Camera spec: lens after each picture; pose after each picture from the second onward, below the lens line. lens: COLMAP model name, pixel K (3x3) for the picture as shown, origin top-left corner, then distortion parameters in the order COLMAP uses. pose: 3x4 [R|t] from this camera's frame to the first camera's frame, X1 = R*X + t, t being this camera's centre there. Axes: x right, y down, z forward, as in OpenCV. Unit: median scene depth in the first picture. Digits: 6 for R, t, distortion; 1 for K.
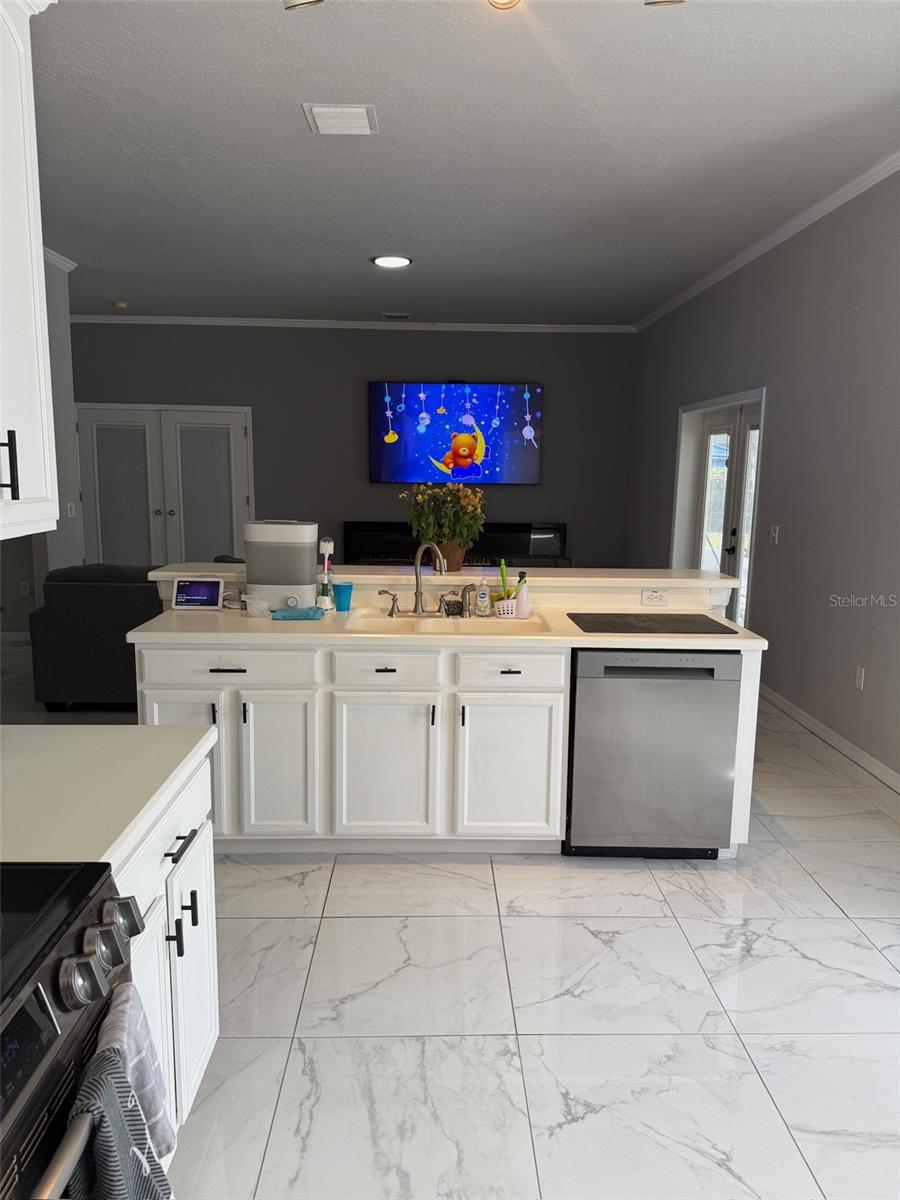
lens RADIAL K [[851.8, 0, 450.0], [0, 851.8, 600.0], [0, 0, 1]] dist [-0.003078, 0.003399]
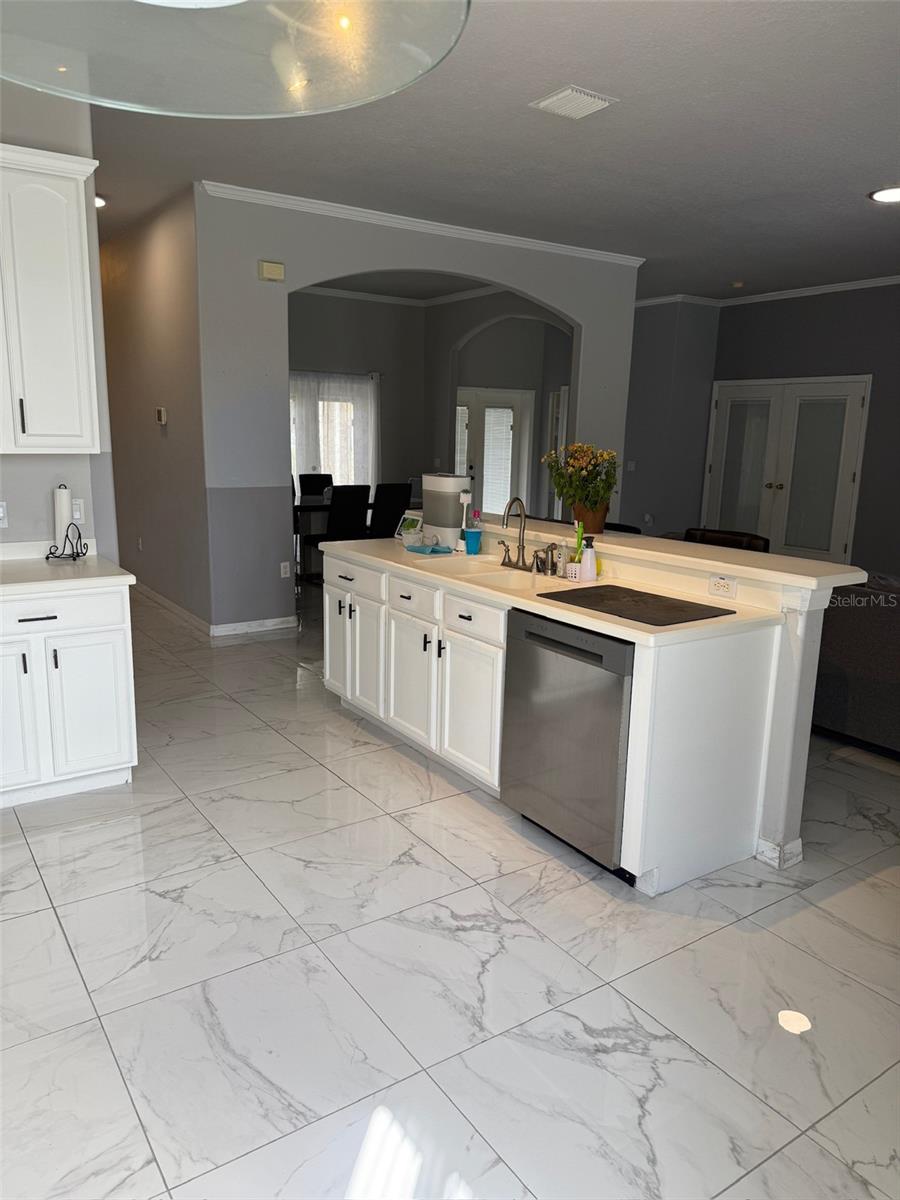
lens RADIAL K [[845.2, 0, 450.0], [0, 845.2, 600.0], [0, 0, 1]] dist [0.029235, -0.003097]
pose [[0.535890, 0.160202, -0.828949, 0.914312], [-0.142375, 0.984919, 0.098303, -0.038248], [0.832196, 0.065343, 0.550618, 0.375482]]
